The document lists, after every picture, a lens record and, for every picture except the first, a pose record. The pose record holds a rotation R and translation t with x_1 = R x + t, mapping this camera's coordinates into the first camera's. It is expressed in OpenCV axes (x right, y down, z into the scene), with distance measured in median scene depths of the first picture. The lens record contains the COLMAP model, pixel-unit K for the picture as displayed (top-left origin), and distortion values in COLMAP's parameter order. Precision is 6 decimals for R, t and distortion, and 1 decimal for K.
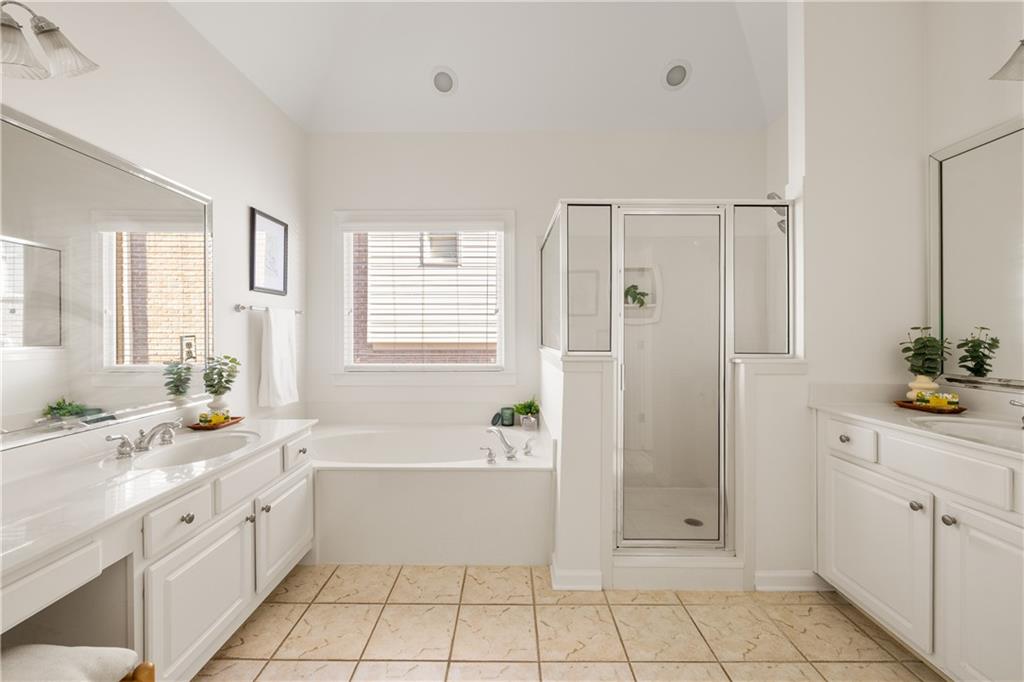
lens RADIAL K [[432.9, 0, 511.7], [0, 432.9, 334.0], [0, 0, 1]] dist [0.003902, 0.001615]
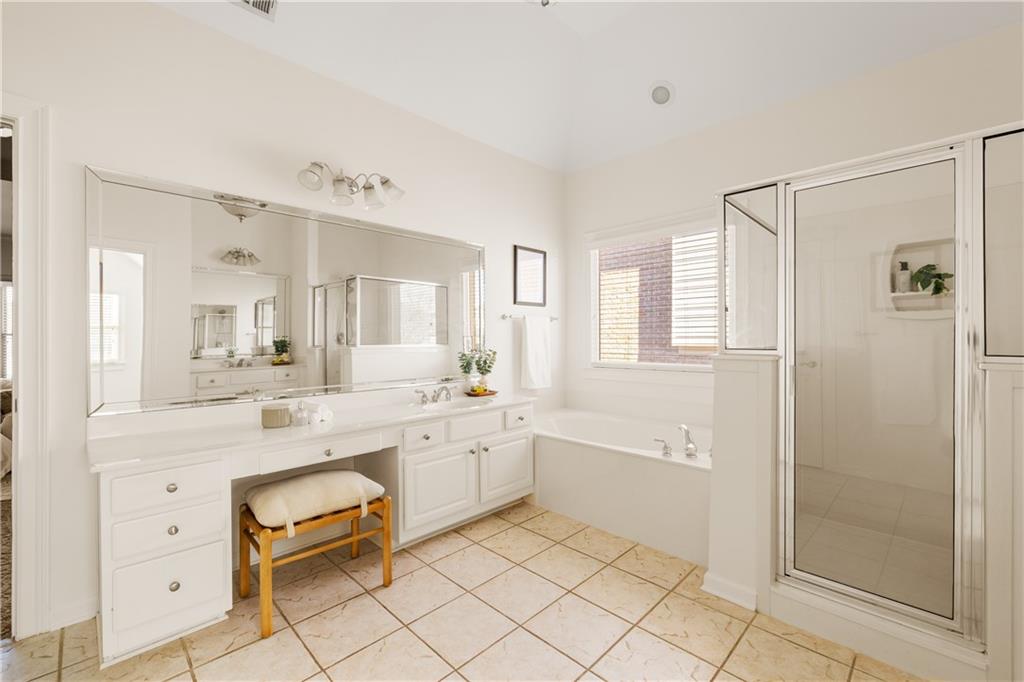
lens RADIAL K [[432.9, 0, 515.5], [0, 432.9, 342.4], [0, 0, 1]] dist [0.003902, 0.001615]
pose [[0.715723, 0.002572, -0.698380, 0.457484], [0.000909, 0.999989, 0.004614, 0.019831], [0.698384, -0.003937, 0.715712, -0.003255]]
